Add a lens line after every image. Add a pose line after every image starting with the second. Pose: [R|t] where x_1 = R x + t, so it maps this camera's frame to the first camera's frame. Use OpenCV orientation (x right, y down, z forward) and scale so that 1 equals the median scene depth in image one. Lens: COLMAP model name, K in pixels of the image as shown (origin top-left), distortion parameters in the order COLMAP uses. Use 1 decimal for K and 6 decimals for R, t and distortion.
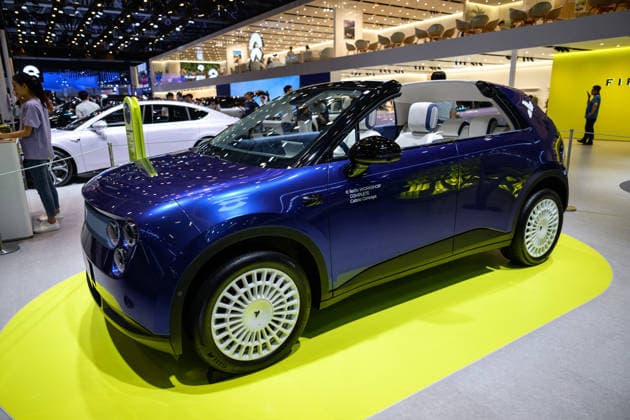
lens RADIAL K [[449.5, 0, 315.0], [0, 449.5, 210.0], [0, 0, 1]] dist [-0.004382, 0.008312]
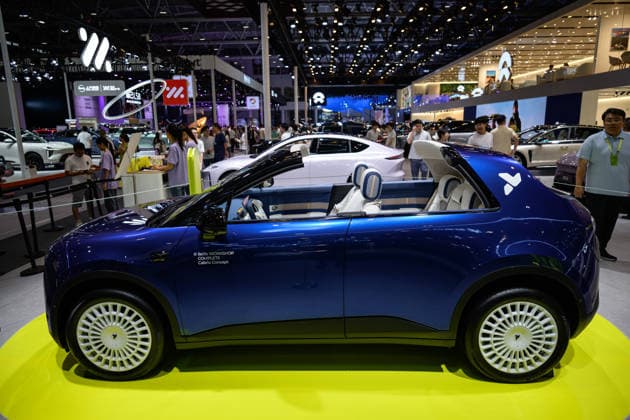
lens RADIAL K [[436.5, 0, 315.8], [0, 436.5, 221.3], [0, 0, 1]] dist [0.024320, -0.006101]
pose [[0.815836, 0.134456, -0.562436, 0.106662], [-0.136062, 0.989921, 0.039286, -0.023770], [0.562049, 0.044475, 0.825907, 0.028850]]
